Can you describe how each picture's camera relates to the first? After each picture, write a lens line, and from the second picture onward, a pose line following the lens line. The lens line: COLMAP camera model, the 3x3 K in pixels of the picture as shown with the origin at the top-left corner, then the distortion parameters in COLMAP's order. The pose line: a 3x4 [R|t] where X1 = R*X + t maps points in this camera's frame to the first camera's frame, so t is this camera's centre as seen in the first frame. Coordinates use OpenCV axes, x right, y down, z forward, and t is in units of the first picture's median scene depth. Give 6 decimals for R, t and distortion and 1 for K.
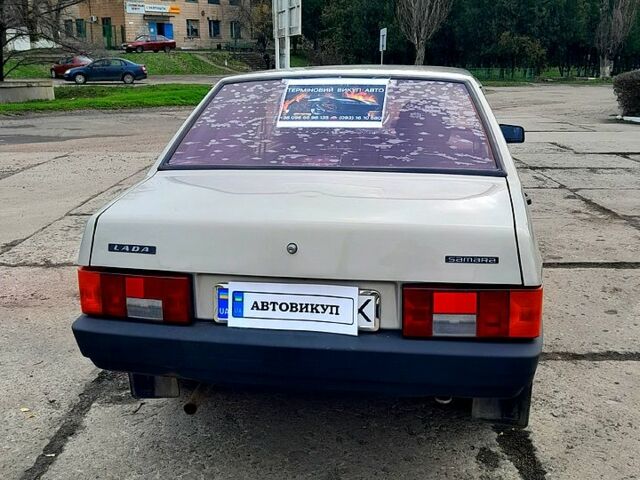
lens RADIAL K [[658.9, 0, 327.9], [0, 658.9, 239.1], [0, 0, 1]] dist [0.146991, -0.361196]
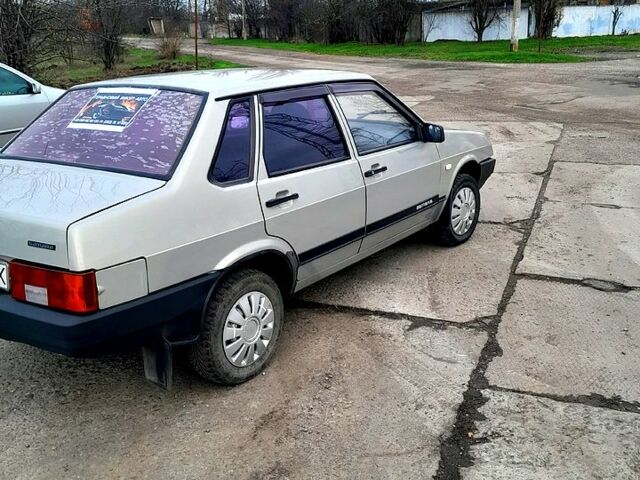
lens RADIAL K [[658.9, 0, 327.9], [0, 658.9, 239.1], [0, 0, 1]] dist [0.146991, -0.361196]
pose [[0.905855, 0.101097, -0.411347, 0.937991], [-0.081611, 0.994561, 0.064714, -0.082327], [0.415653, -0.025051, 0.909178, 0.042803]]
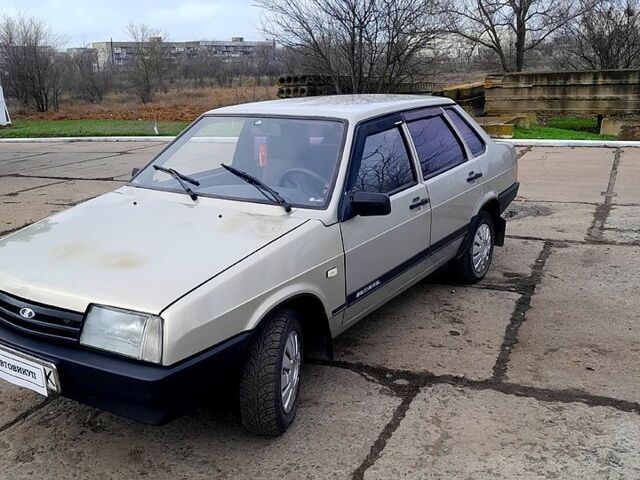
lens RADIAL K [[658.9, 0, 327.9], [0, 658.9, 239.1], [0, 0, 1]] dist [0.146991, -0.361196]
pose [[-0.918448, -0.082347, 0.386874, -0.603628], [0.124001, 0.868839, 0.479315, -0.855173], [-0.375601, 0.488199, -0.787772, 2.890664]]
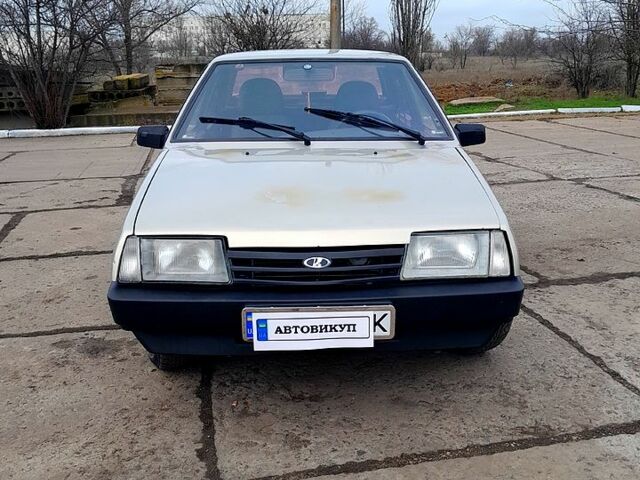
lens RADIAL K [[658.9, 0, 327.9], [0, 658.9, 239.1], [0, 0, 1]] dist [0.146991, -0.361196]
pose [[-0.977962, 0.064320, -0.198629, 0.401552], [-0.044644, 0.864937, 0.499892, -0.781391], [0.203955, 0.497742, -0.843003, 3.036581]]
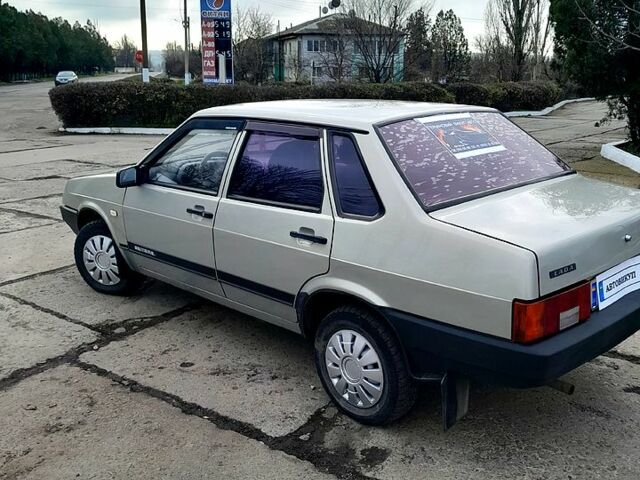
lens RADIAL K [[658.9, 0, 327.9], [0, 658.9, 239.1], [0, 0, 1]] dist [0.146991, -0.361196]
pose [[0.580511, -0.205639, 0.787858, -1.185776], [0.214789, 0.971986, 0.095437, -0.196783], [-0.785412, 0.113821, 0.608418, 0.493363]]
